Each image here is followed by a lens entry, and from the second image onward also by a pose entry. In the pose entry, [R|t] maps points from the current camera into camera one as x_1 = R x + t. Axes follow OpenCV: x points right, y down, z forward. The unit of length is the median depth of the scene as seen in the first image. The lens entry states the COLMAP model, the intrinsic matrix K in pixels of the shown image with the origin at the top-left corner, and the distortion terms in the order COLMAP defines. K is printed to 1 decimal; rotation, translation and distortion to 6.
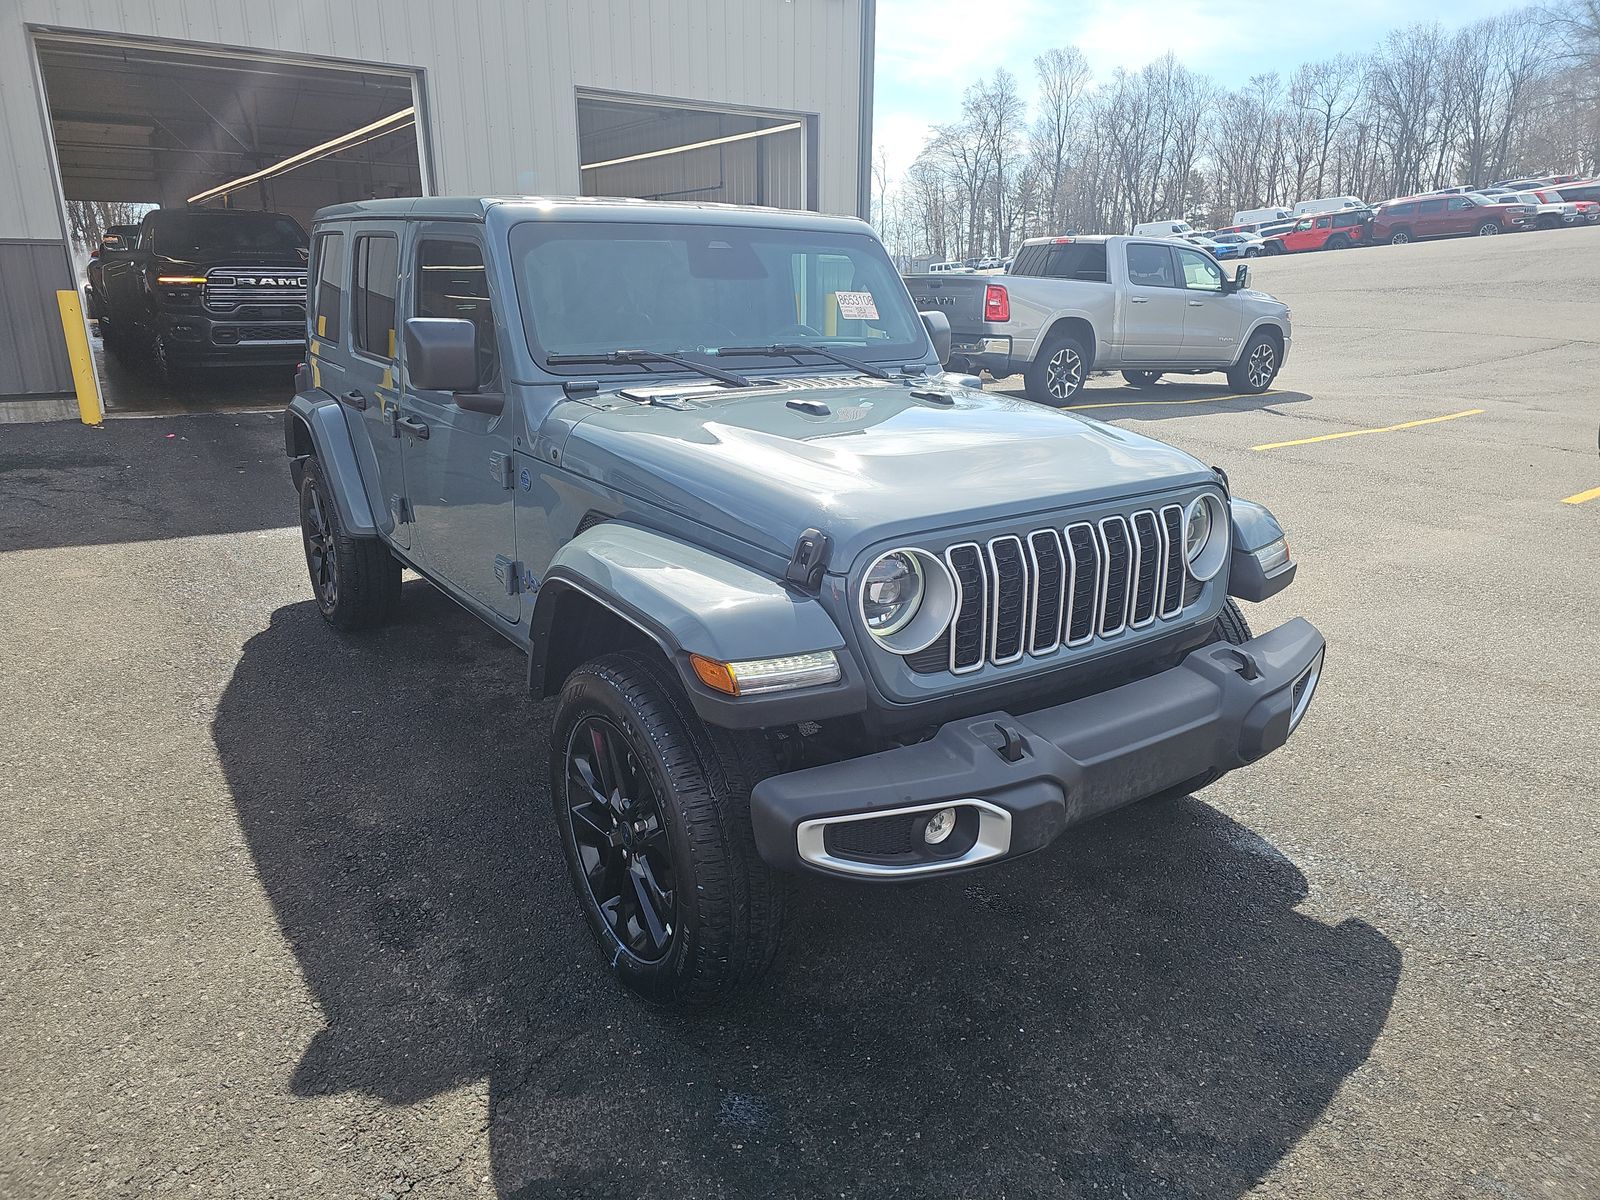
lens RADIAL K [[1058.6, 0, 755.9], [0, 1058.6, 605.2], [0, 0, 1]] dist [0.054049, -0.045840]
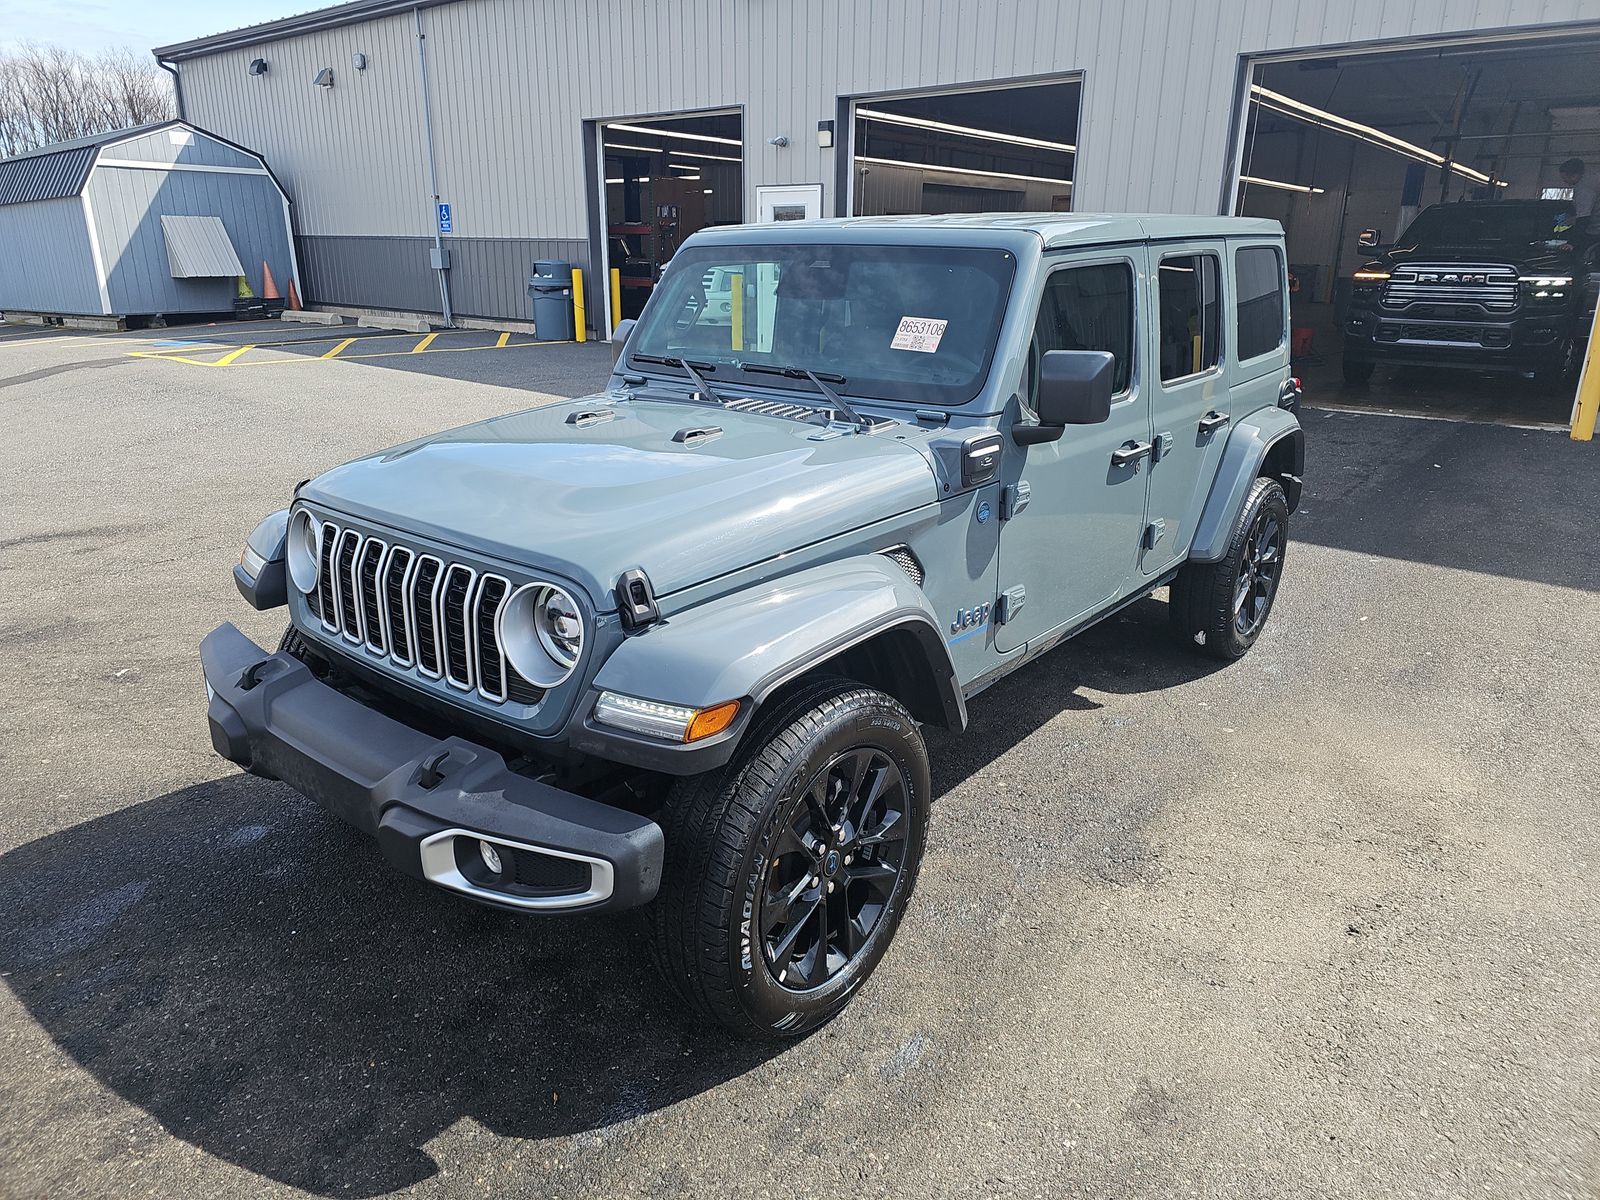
lens RADIAL K [[1034.5, 0, 785.8], [0, 1034.5, 573.1], [0, 0, 1]] dist [0.051788, -0.039967]
pose [[0.279629, 0.281469, -0.917923, 1.006342], [-0.288878, 0.936425, 0.199141, -0.272724], [0.915619, 0.209482, 0.343162, 0.752833]]
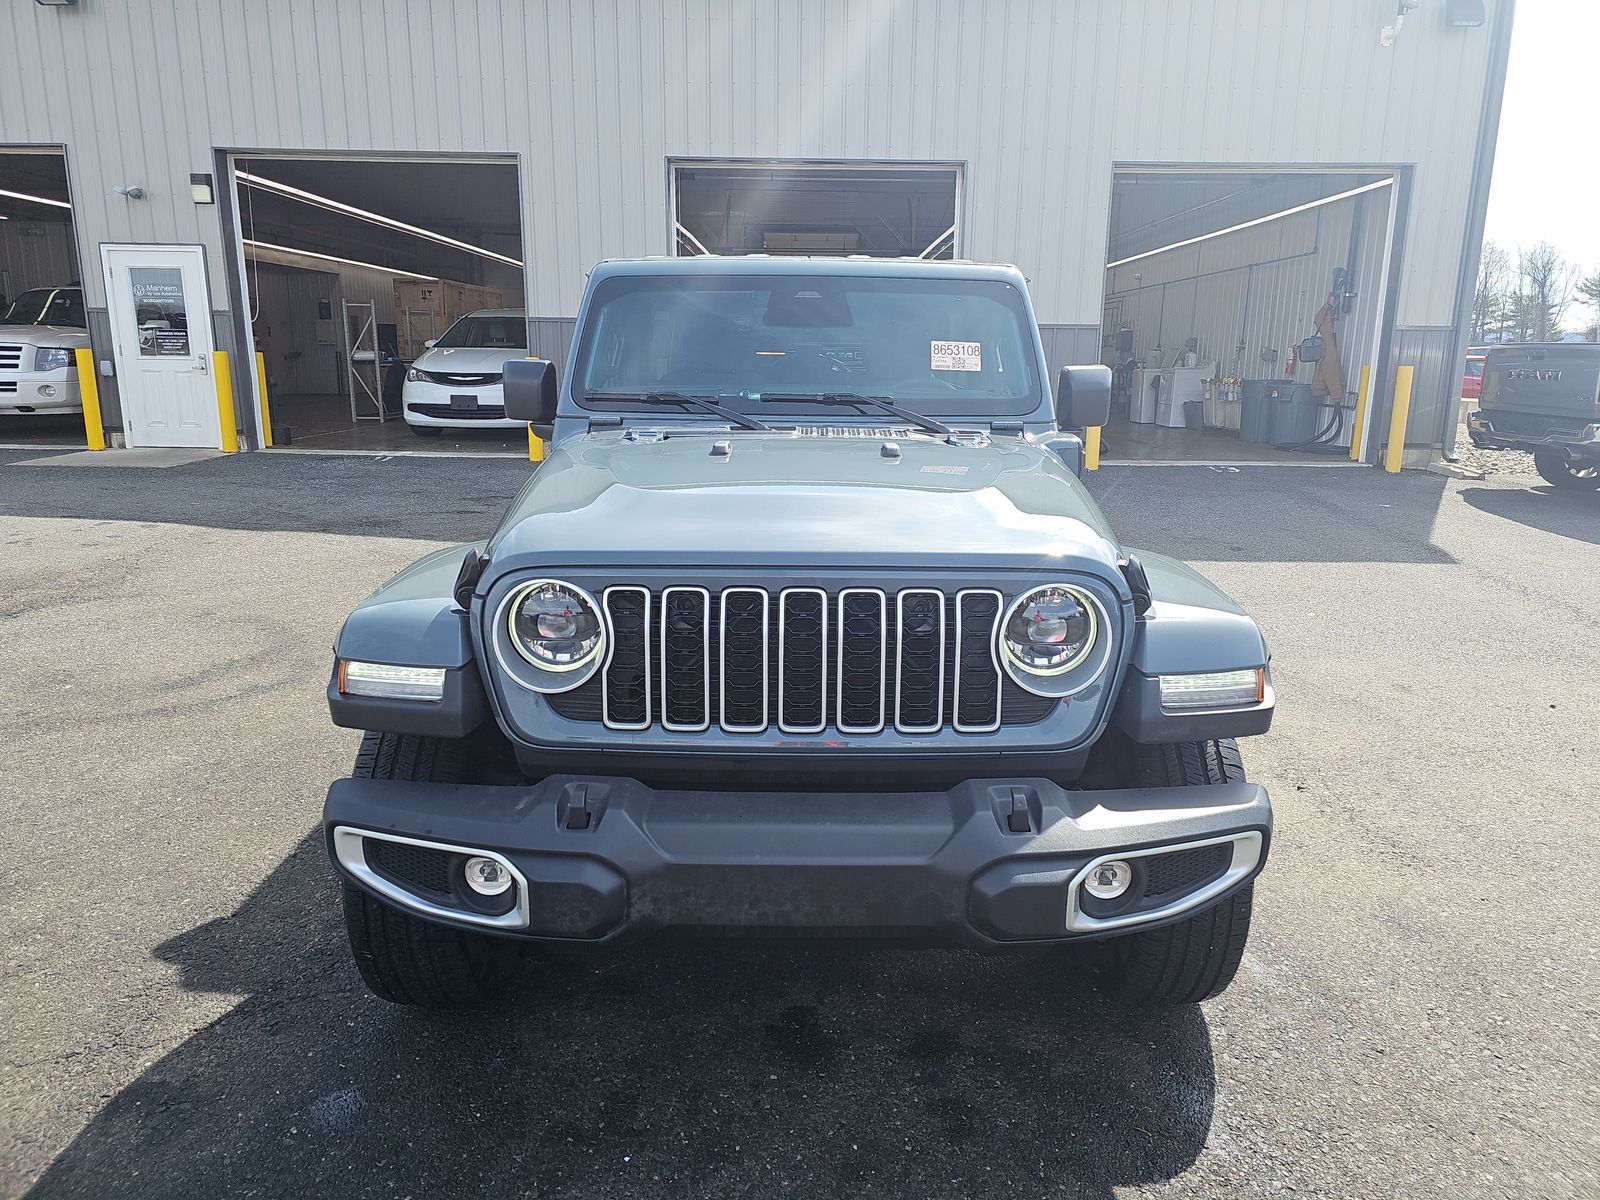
lens RADIAL K [[1034.5, 0, 785.8], [0, 1034.5, 573.1], [0, 0, 1]] dist [0.051788, -0.039967]
pose [[0.824027, 0.122788, -0.553084, 0.562672], [-0.173809, 0.983946, -0.040513, -0.040450], [0.539230, 0.129515, 0.832140, 0.225956]]
